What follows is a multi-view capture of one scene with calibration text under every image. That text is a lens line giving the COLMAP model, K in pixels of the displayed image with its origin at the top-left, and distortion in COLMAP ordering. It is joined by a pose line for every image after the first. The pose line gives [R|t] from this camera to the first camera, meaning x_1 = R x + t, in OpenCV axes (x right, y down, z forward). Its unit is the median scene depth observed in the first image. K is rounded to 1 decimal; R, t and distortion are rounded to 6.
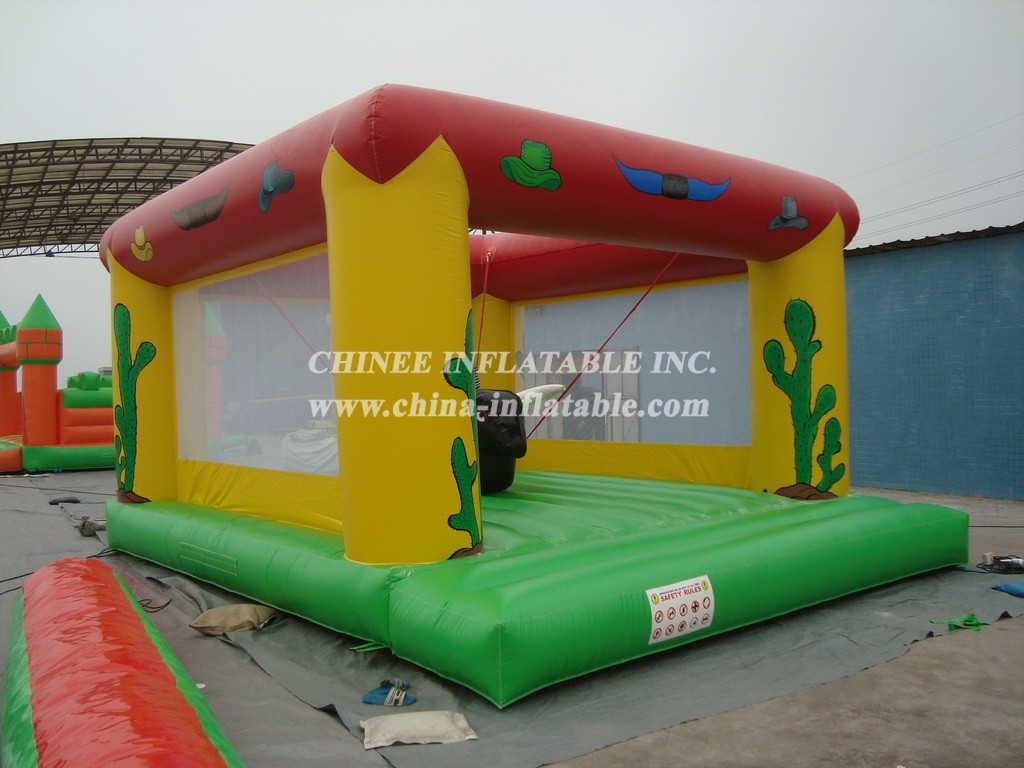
lens RADIAL K [[992.8, 0, 512.0], [0, 992.8, 384.0], [0, 0, 1]] dist [-0.222675, 0.255275]
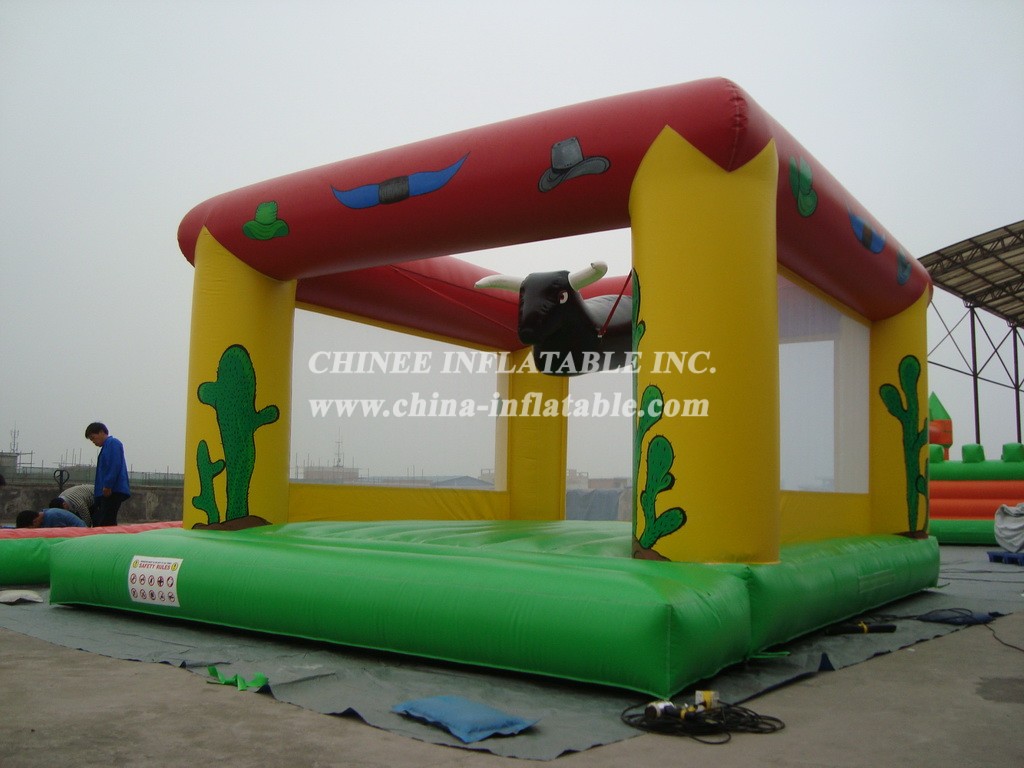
lens RADIAL K [[992.8, 0, 512.0], [0, 992.8, 384.0], [0, 0, 1]] dist [-0.222675, 0.255275]
pose [[0.276779, -0.084141, -0.957243, 0.984054], [-0.021793, 0.995353, -0.093792, 0.067752], [0.960686, 0.046821, 0.273660, 0.761161]]
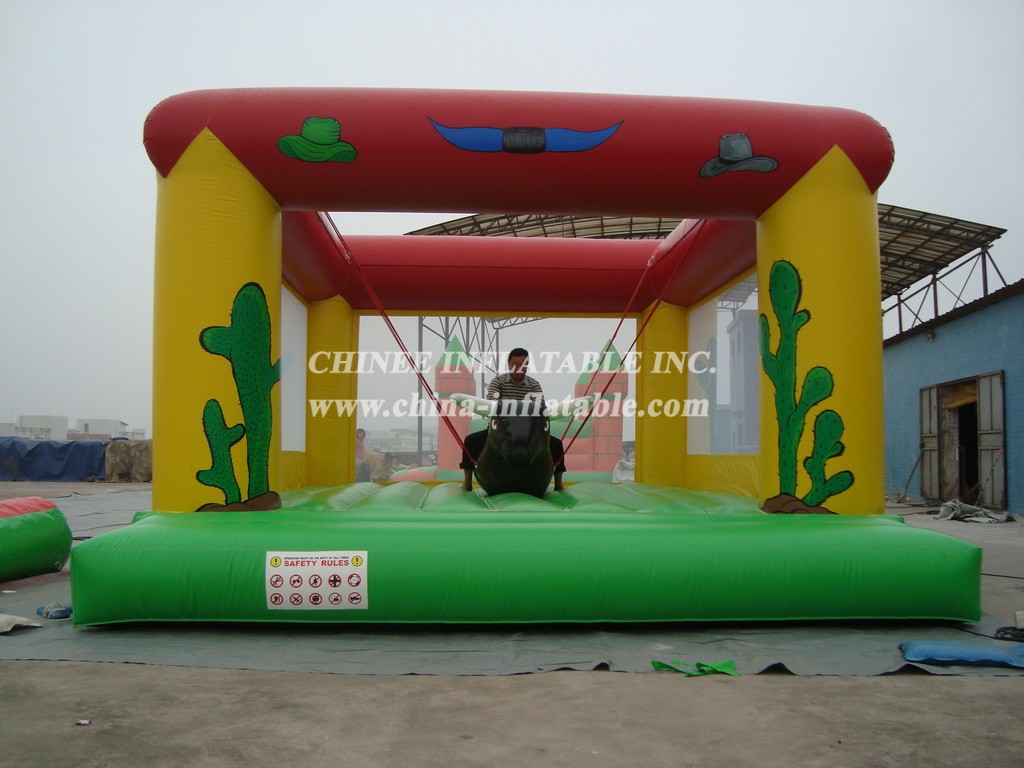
lens RADIAL K [[992.8, 0, 512.0], [0, 992.8, 384.0], [0, 0, 1]] dist [-0.222675, 0.255275]
pose [[0.804470, -0.014642, -0.593813, 0.614122], [-0.020998, 0.998370, -0.053064, 0.063161], [0.593622, 0.055157, 0.802851, 0.249734]]
